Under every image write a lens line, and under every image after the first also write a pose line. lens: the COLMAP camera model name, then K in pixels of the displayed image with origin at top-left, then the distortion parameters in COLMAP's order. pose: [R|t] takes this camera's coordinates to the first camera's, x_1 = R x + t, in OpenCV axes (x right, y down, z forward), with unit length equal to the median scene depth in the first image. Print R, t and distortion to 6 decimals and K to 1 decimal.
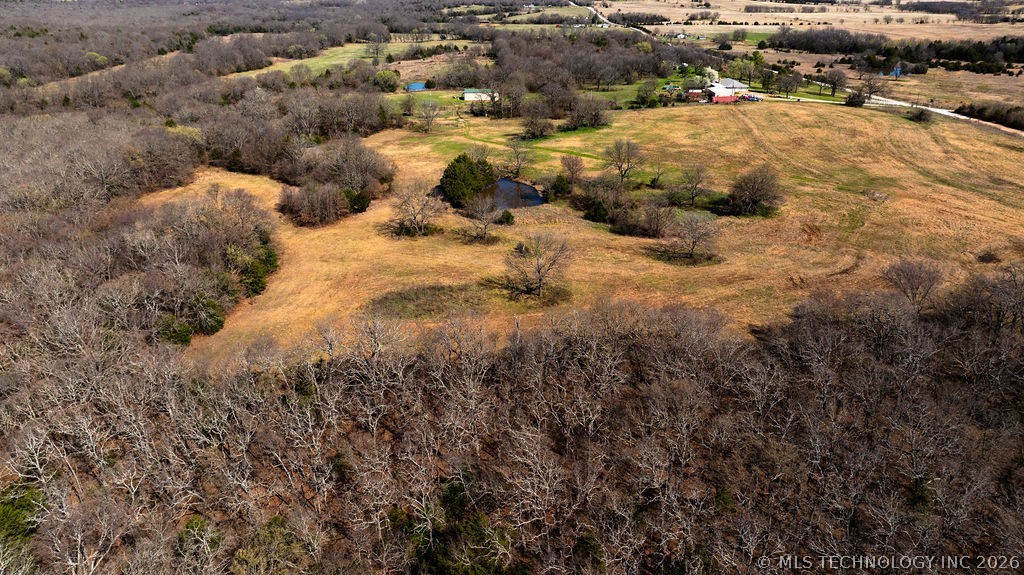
lens RADIAL K [[719.8, 0, 513.6], [0, 719.8, 288.0], [0, 0, 1]] dist [-0.040220, 0.043834]
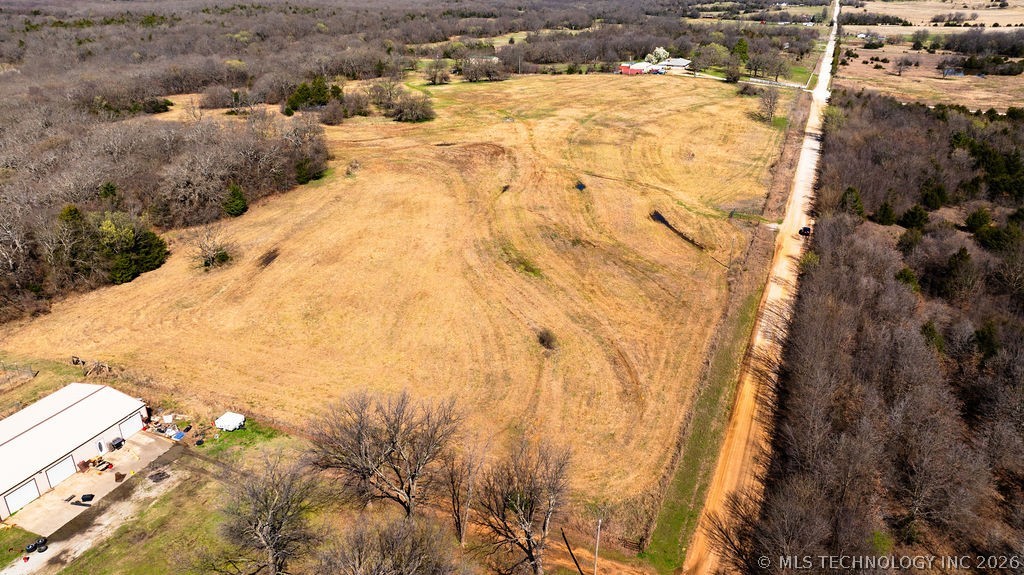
lens RADIAL K [[719.8, 0, 514.7], [0, 719.8, 288.9], [0, 0, 1]] dist [-0.040220, 0.043834]
pose [[0.895779, 0.182712, -0.405211, 0.227616], [-0.181458, 0.982507, 0.041879, 0.026436], [0.405774, 0.036014, 0.913264, -0.053184]]
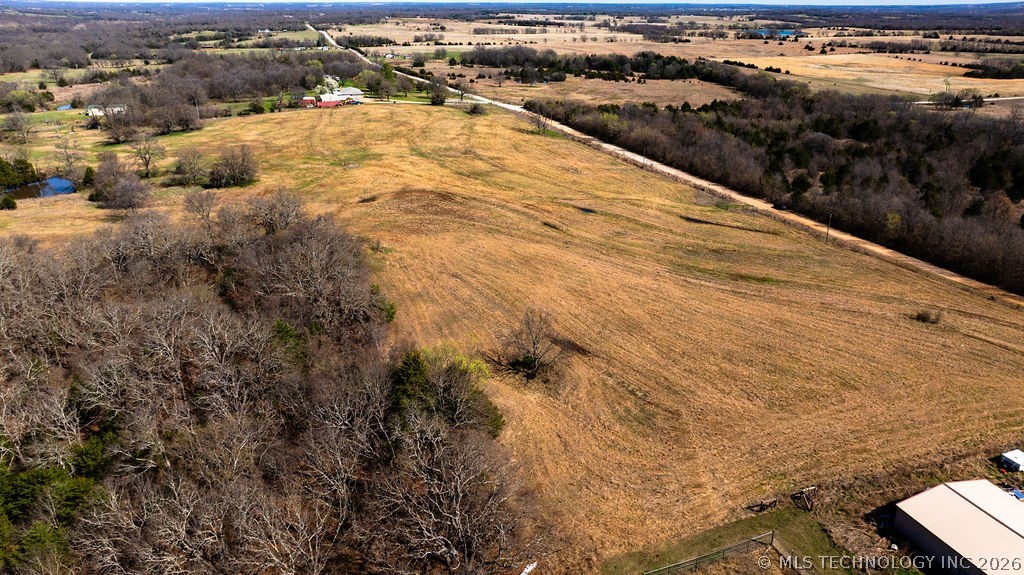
lens RADIAL K [[719.8, 0, 512.5], [0, 719.8, 289.2], [0, 0, 1]] dist [-0.040220, 0.043834]
pose [[0.961081, -0.098962, 0.257932, 0.086329], [0.106815, 0.994141, -0.016578, 0.026938], [-0.254780, 0.043484, 0.966021, -0.055184]]
